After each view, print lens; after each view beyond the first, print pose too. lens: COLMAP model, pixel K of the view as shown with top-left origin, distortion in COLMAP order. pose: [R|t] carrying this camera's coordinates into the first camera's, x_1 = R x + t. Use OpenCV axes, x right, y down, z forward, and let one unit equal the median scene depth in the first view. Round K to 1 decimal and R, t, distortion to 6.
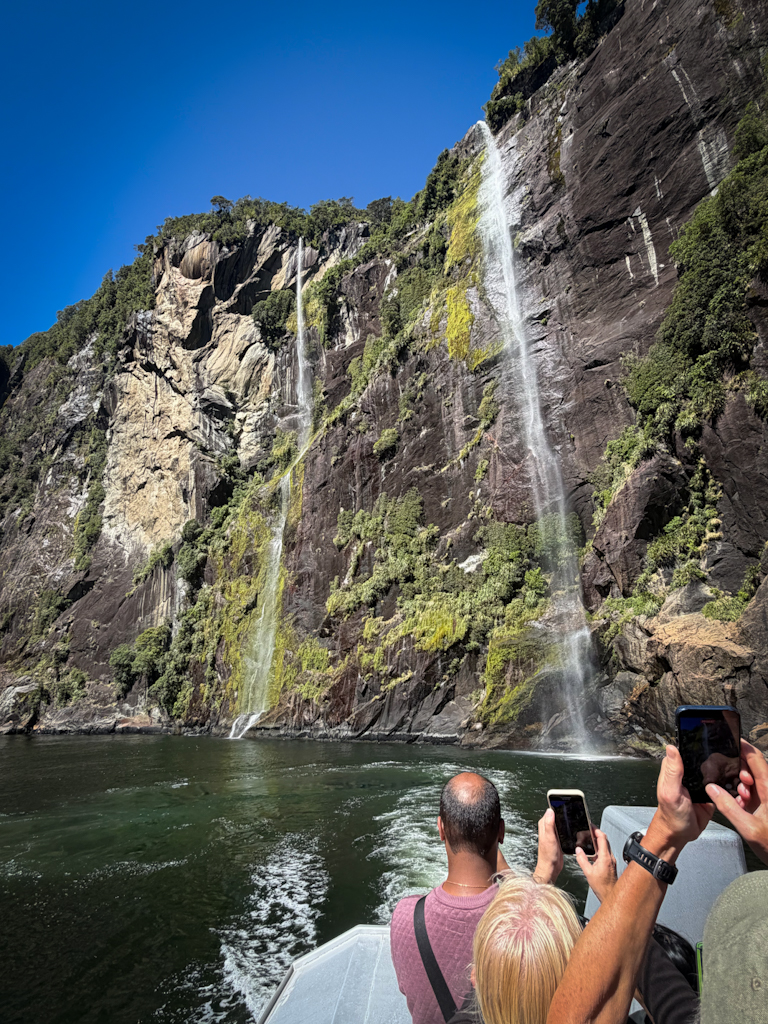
lens RADIAL K [[505.1, 0, 387.6], [0, 505.1, 515.9], [0, 0, 1]] dist [0.000409, -0.001253]
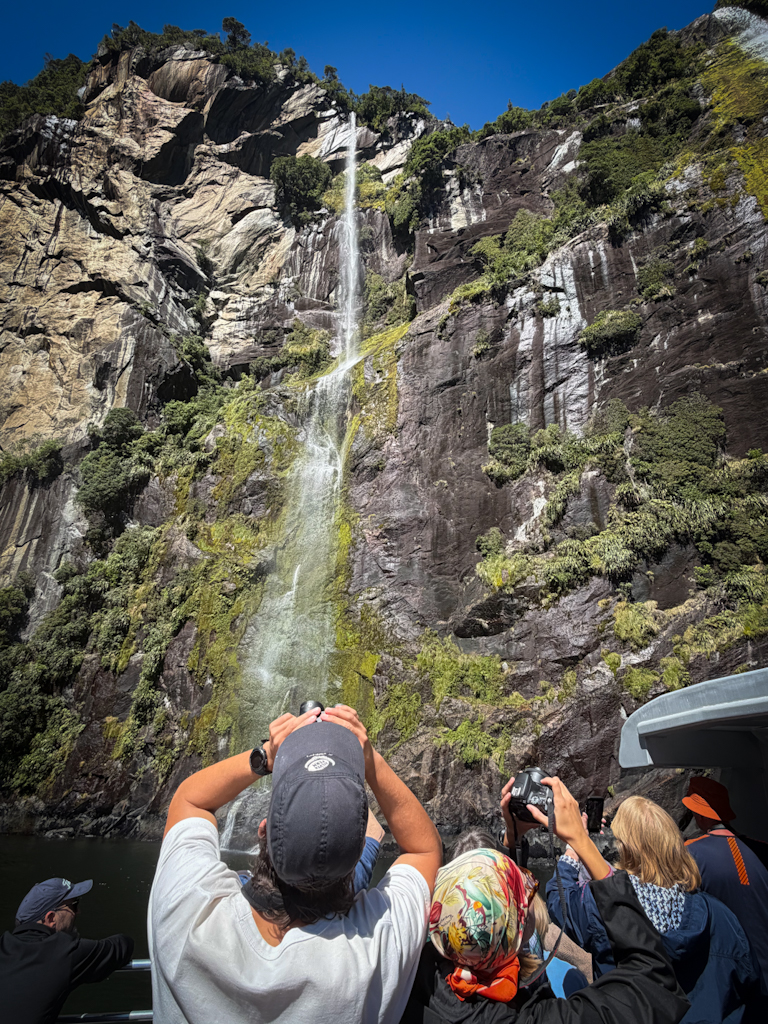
lens RADIAL K [[505.1, 0, 392.3], [0, 505.1, 513.9], [0, 0, 1]] dist [0.000409, -0.001253]
pose [[0.907366, 0.222605, 0.356558, -0.316204], [-0.175041, 0.971314, -0.160966, 0.167593], [-0.382161, 0.083643, 0.920302, 0.425814]]
